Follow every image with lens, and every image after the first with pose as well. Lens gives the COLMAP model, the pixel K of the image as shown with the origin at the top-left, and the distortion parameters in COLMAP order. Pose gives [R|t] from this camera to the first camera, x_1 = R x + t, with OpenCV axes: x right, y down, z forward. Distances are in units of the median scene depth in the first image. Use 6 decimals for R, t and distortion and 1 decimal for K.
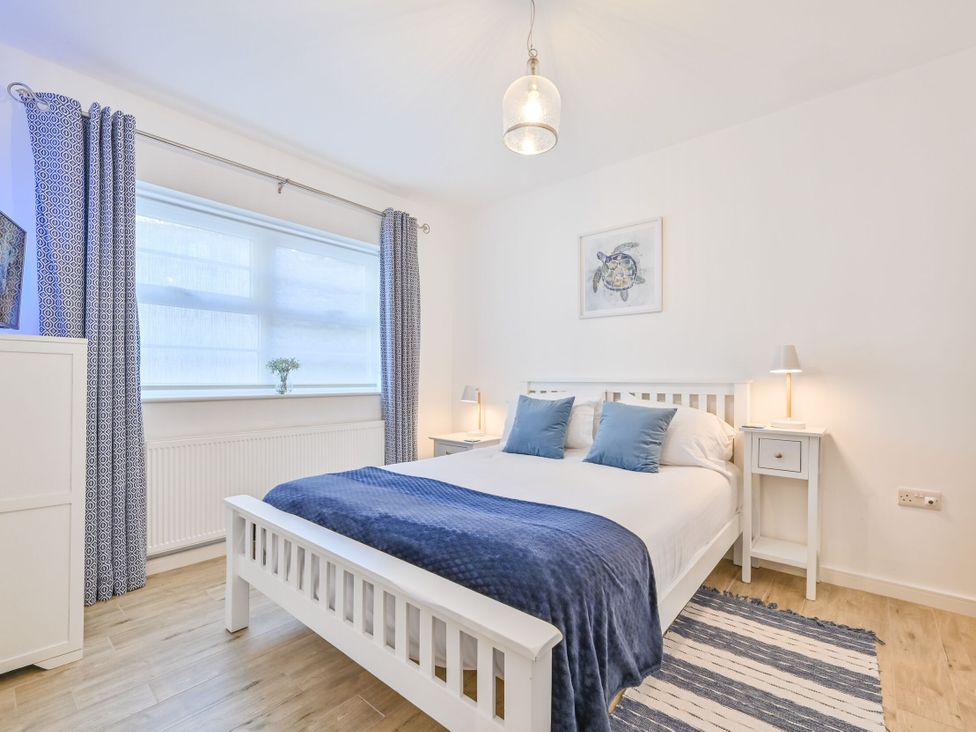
lens RADIAL K [[441.4, 0, 490.0], [0, 441.4, 371.2], [0, 0, 1]] dist [0.003480, 0.000756]
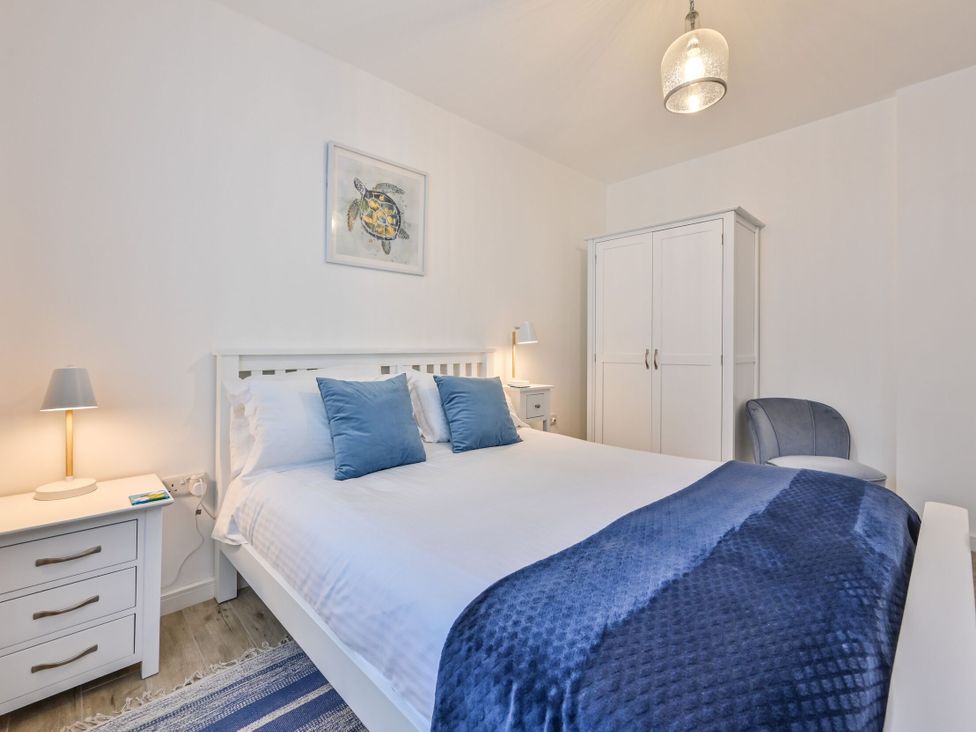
lens RADIAL K [[441.4, 0, 478.0], [0, 441.4, 346.8], [0, 0, 1]] dist [0.003480, 0.000756]
pose [[0.120379, 0.004587, 0.992717, -0.485407], [-0.006537, 0.999971, -0.003828, 0.014835], [-0.992706, -0.006028, 0.120406, 0.735014]]
